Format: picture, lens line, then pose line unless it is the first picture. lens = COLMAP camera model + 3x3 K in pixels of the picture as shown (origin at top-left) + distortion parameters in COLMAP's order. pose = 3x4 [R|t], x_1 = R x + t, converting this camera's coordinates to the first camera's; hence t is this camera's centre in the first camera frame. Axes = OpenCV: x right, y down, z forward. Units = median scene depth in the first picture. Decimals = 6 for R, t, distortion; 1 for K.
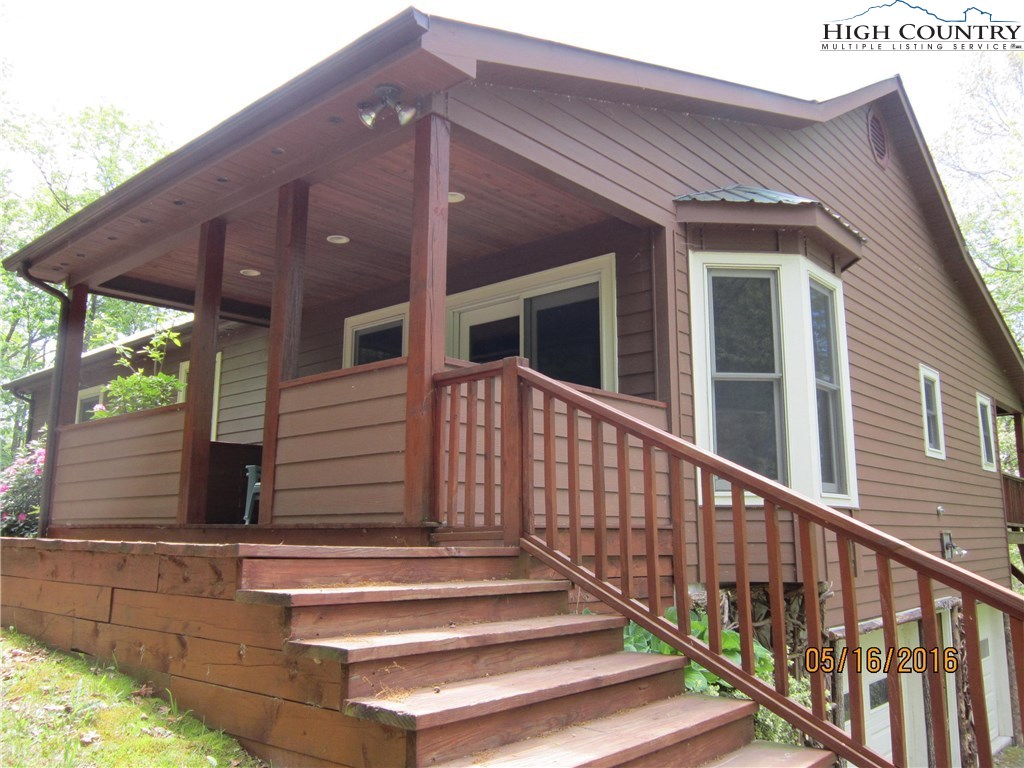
lens RADIAL K [[846.6, 0, 512.0], [0, 846.6, 384.0], [0, 0, 1]] dist [-0.038341, -0.001802]
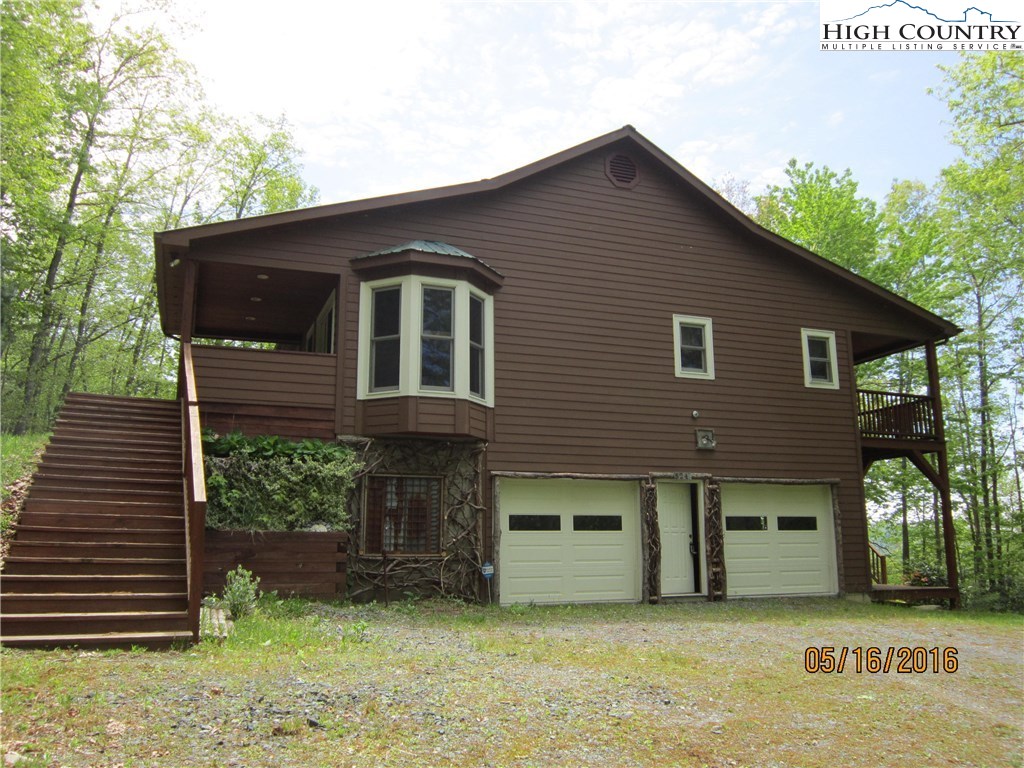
lens RADIAL K [[846.6, 0, 512.0], [0, 846.6, 384.0], [0, 0, 1]] dist [-0.038341, -0.001802]
pose [[0.884729, -0.101196, -0.454988, 1.467050], [0.088796, 0.994863, -0.048608, 0.230893], [0.457570, 0.002604, 0.889170, -0.704048]]
